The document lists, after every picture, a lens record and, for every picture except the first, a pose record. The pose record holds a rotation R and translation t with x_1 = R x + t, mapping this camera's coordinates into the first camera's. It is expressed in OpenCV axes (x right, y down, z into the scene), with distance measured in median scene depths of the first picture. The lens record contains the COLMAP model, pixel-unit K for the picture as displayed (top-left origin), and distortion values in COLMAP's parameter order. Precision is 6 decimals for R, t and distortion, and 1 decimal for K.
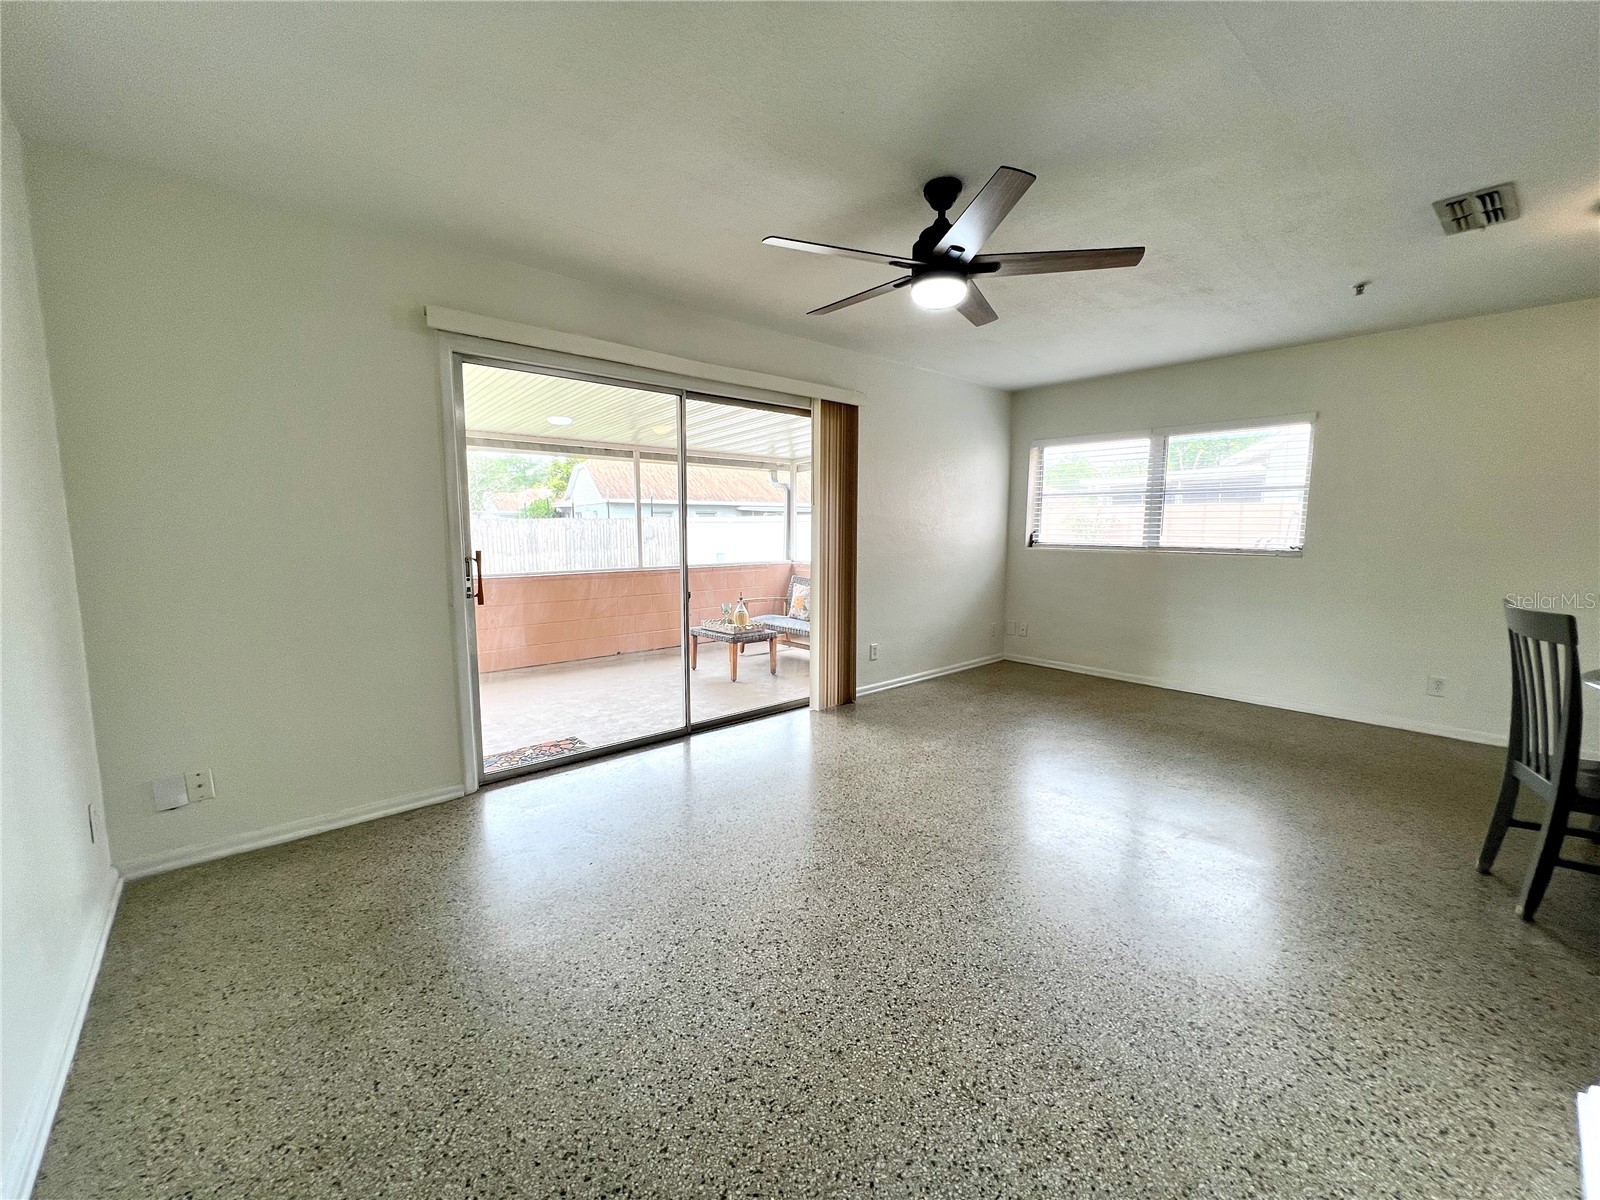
lens RADIAL K [[638.3, 0, 797.0], [0, 638.3, 599.9], [0, 0, 1]] dist [0.001324, 0.000051]
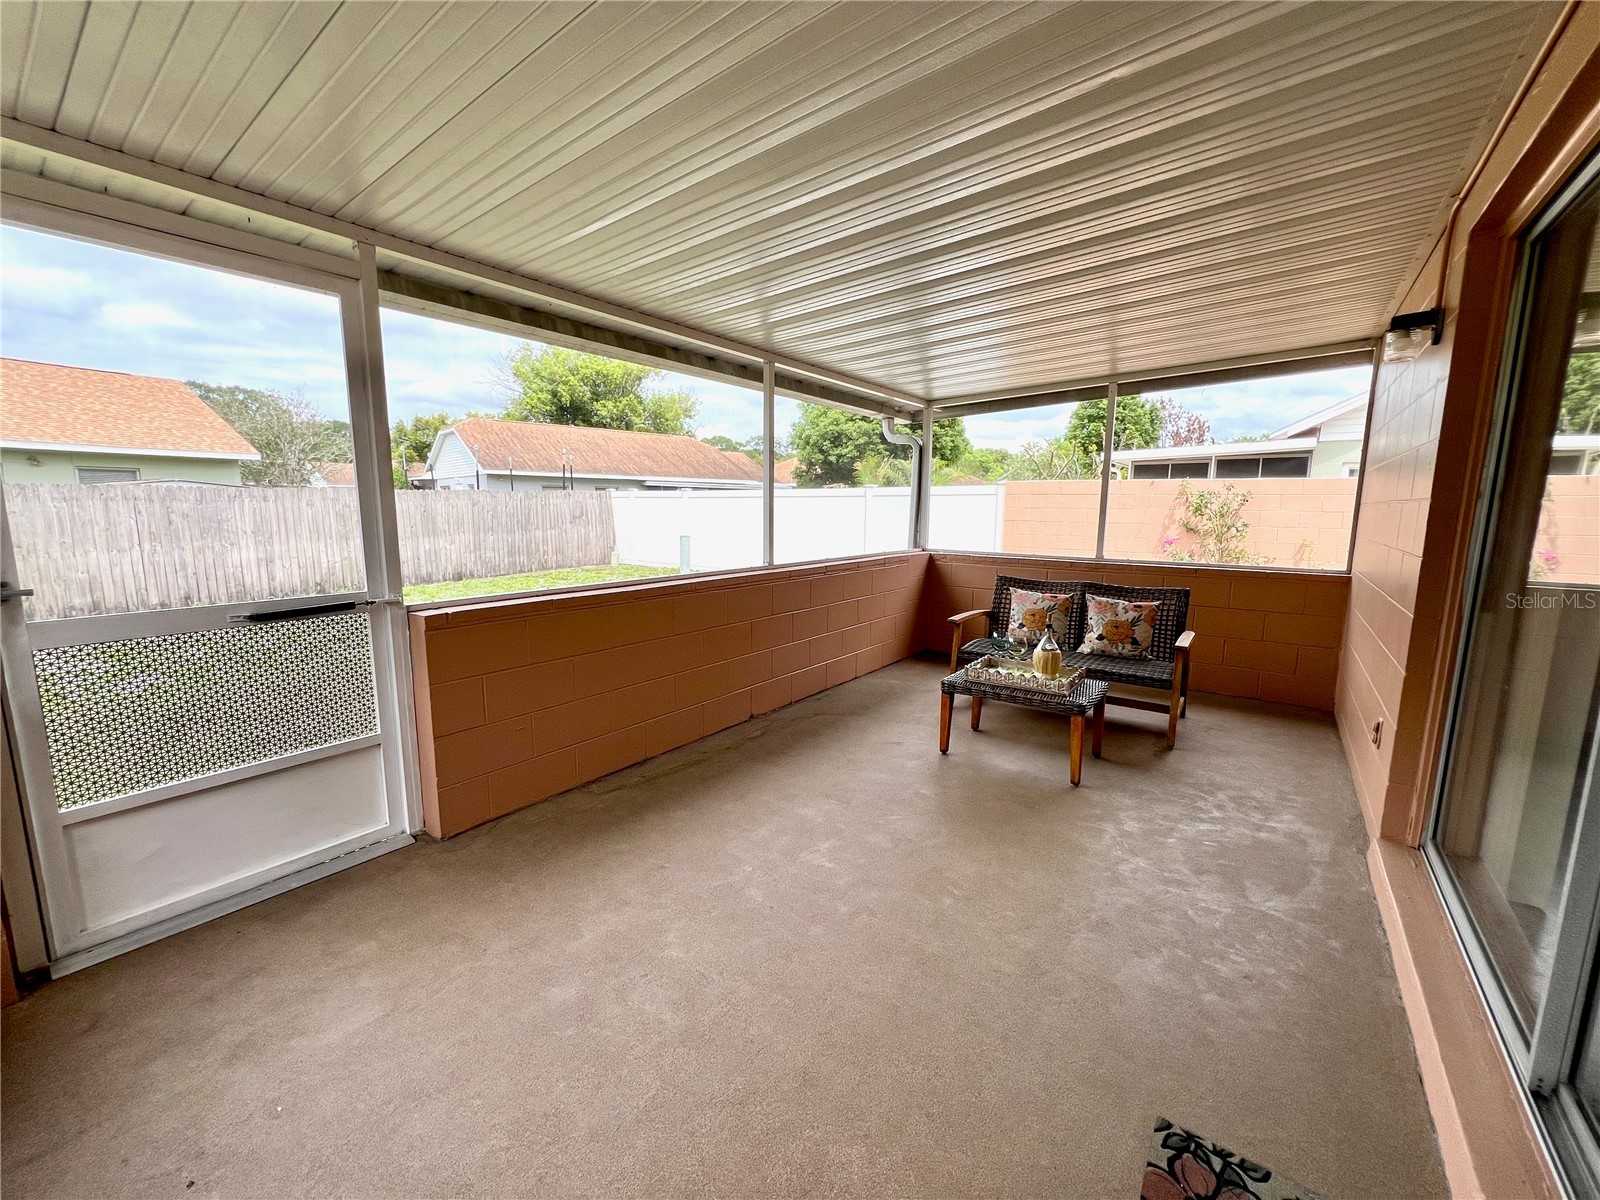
lens RADIAL K [[638.3, 0, 800.7], [0, 638.3, 602.8], [0, 0, 1]] dist [0.001324, 0.000051]
pose [[0.980039, -0.024080, 0.197340, -0.101508], [0.016429, 0.999052, 0.040318, -0.012804], [-0.198124, -0.036271, 0.979506, 0.121446]]
